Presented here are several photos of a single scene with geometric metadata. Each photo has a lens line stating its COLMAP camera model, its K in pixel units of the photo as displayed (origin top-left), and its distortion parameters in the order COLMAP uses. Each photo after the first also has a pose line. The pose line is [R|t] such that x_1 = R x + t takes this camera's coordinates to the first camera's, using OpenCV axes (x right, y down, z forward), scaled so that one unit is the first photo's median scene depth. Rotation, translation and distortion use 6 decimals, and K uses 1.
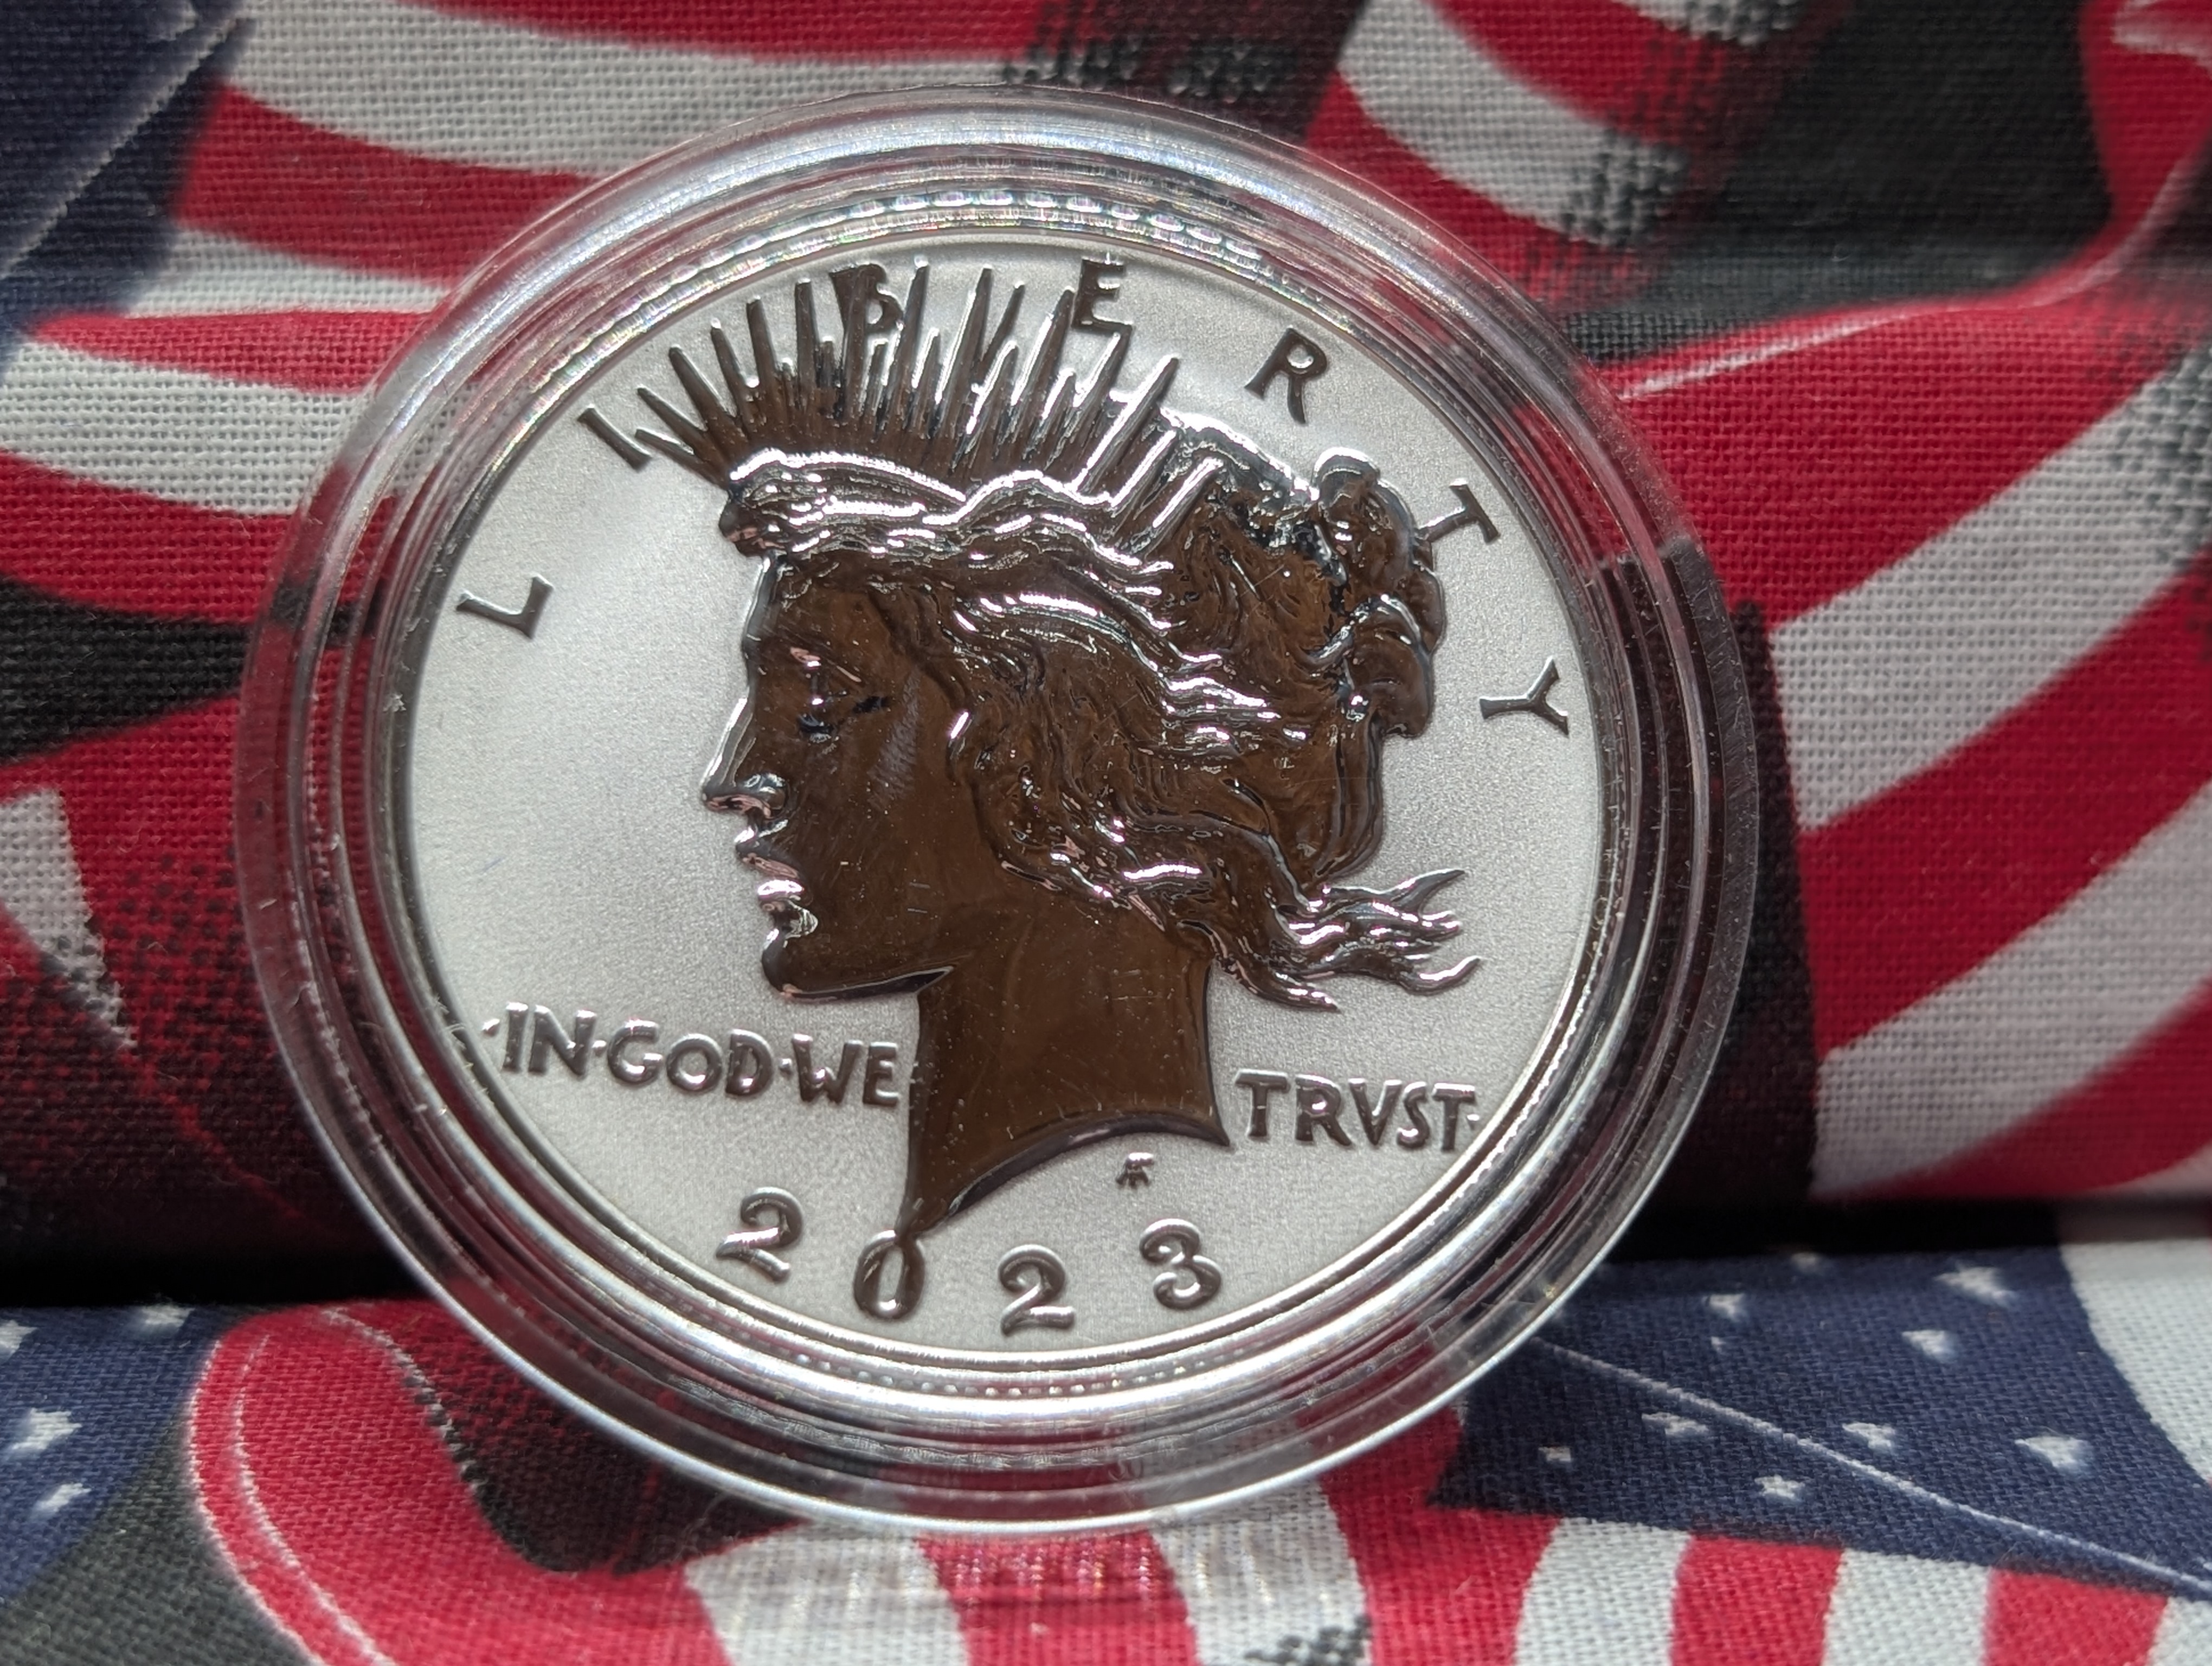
lens RADIAL K [[1563.4, 0, 1082.2], [0, 1563.4, 836.7], [0, 0, 1]] dist [0.056827, -0.026251]
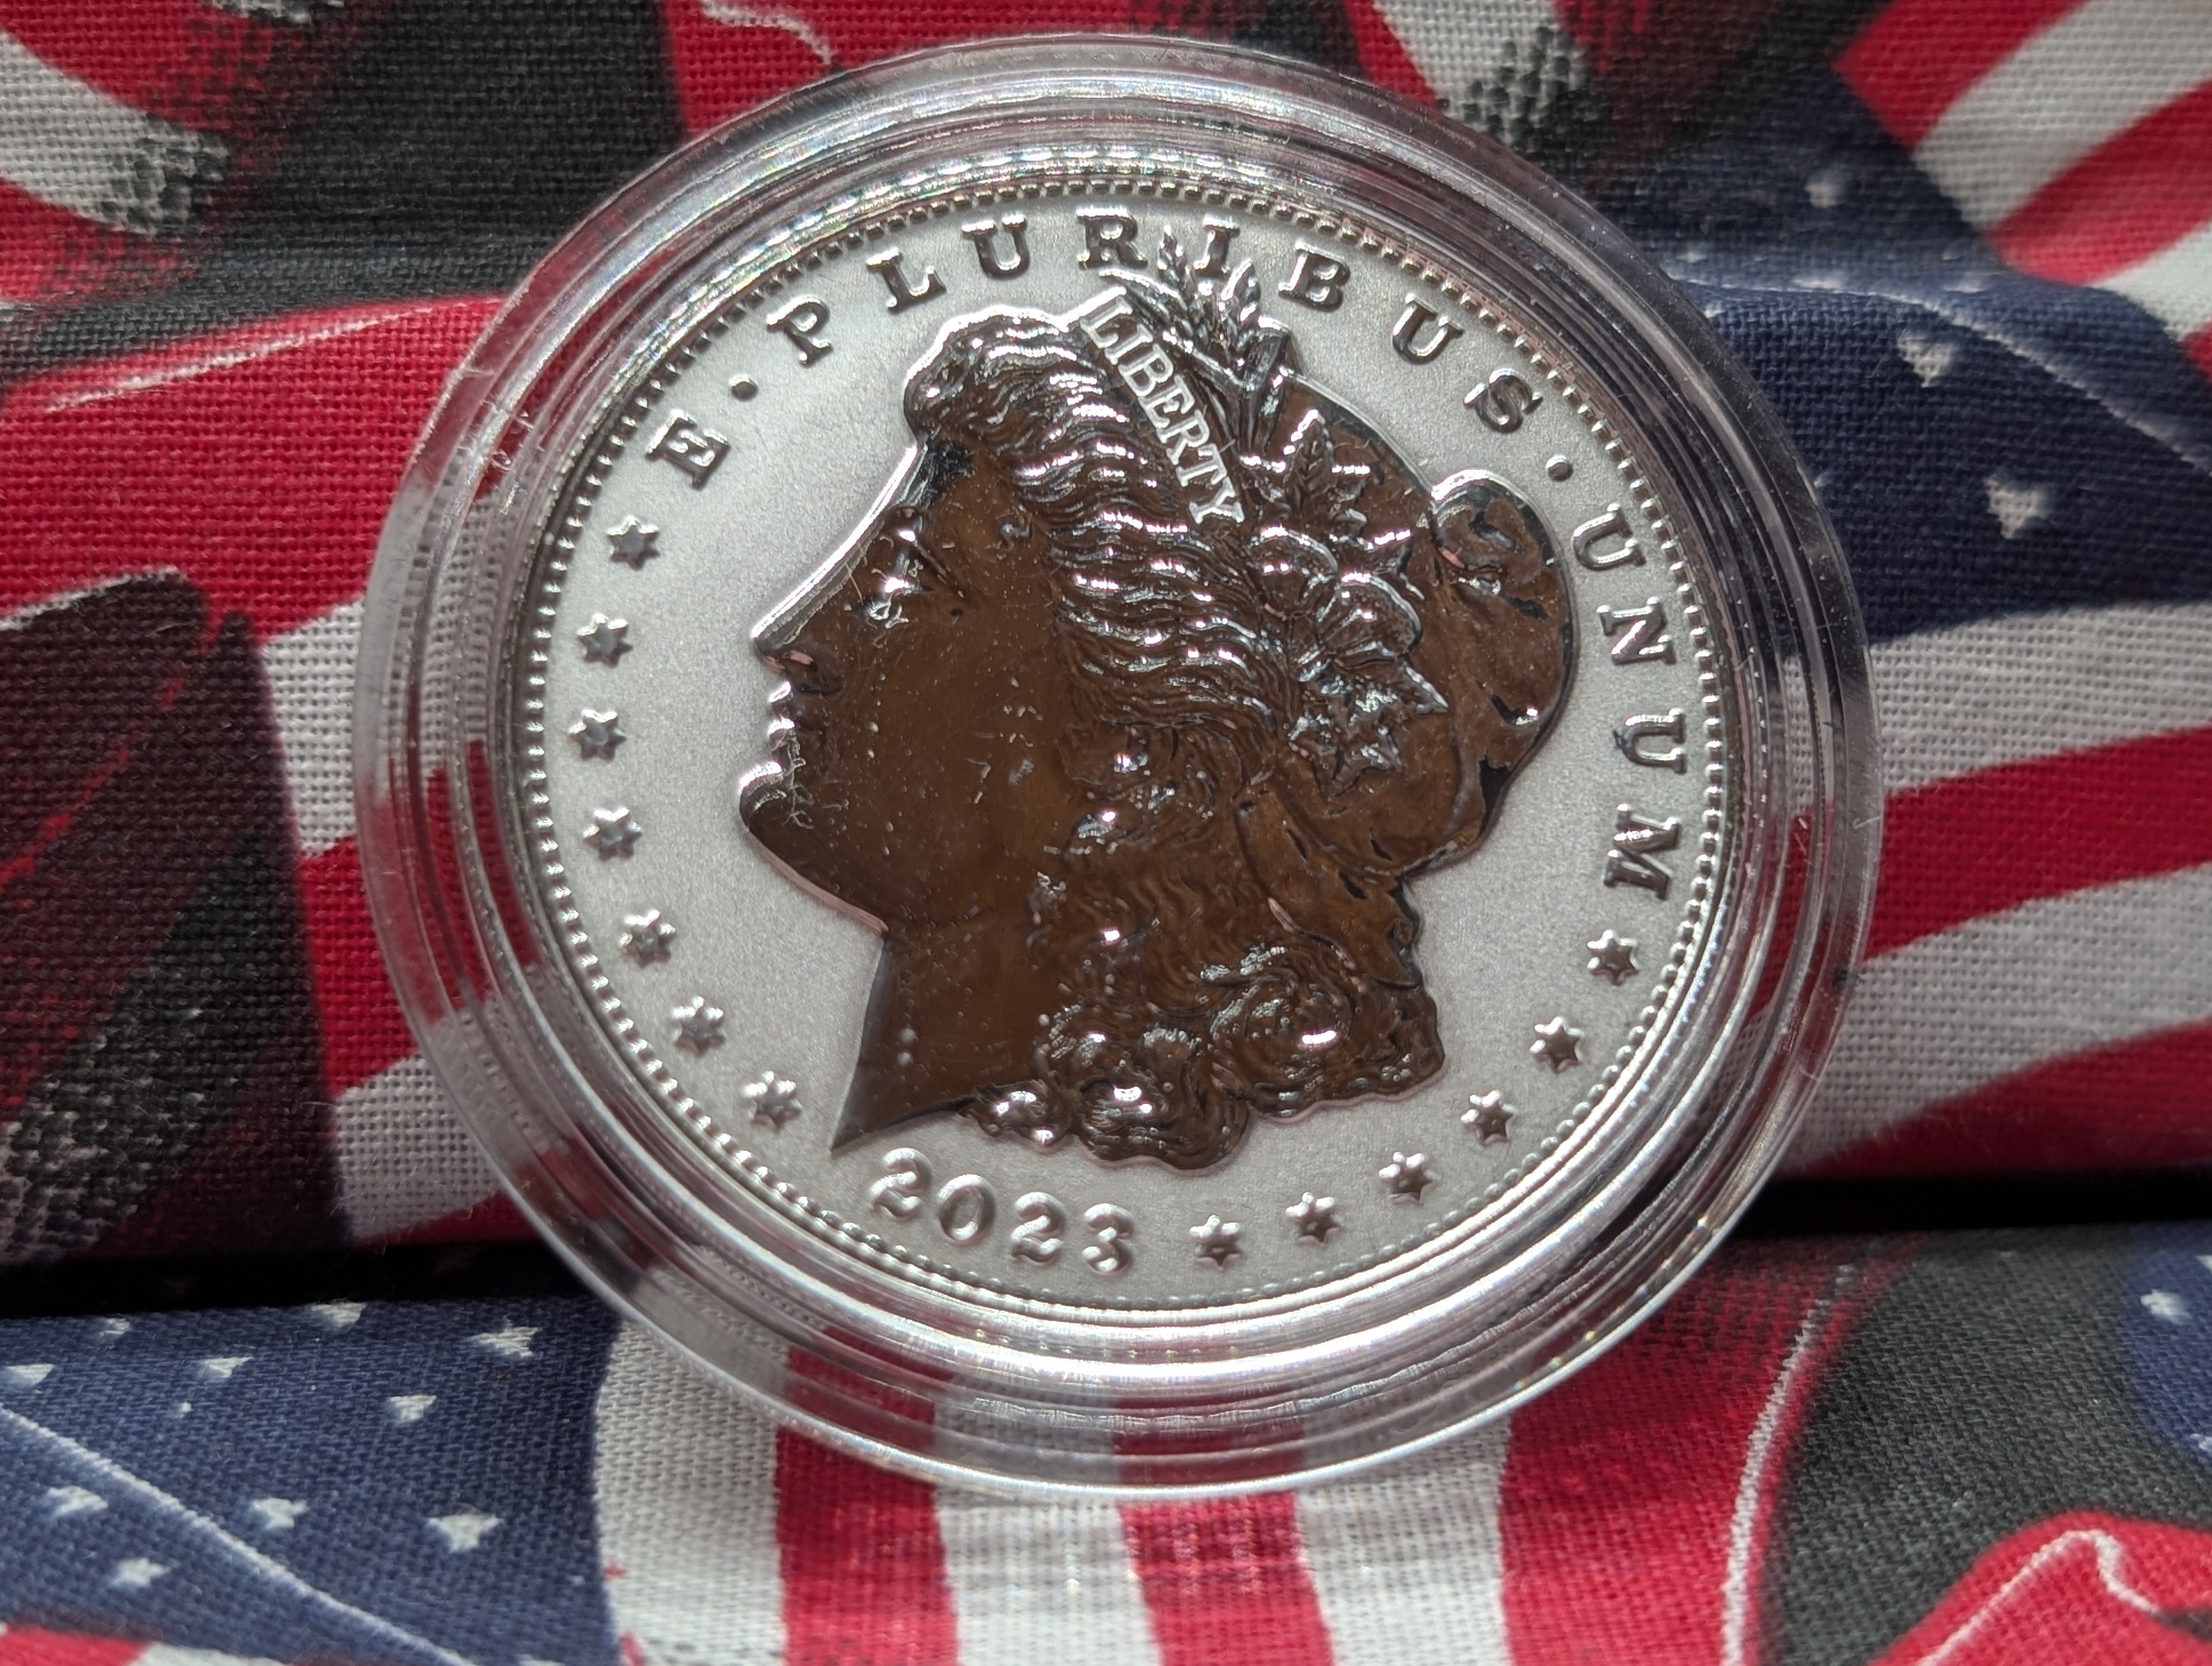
lens RADIAL K [[1563.4, 0, 1101.0], [0, 1563.4, 825.2], [0, 0, 1]] dist [0.056827, -0.026251]
pose [[0.996584, 0.002769, -0.082536, 1.004558], [-0.003520, 0.999954, -0.008954, -0.016678], [0.082508, 0.009214, 0.996548, 0.105531]]
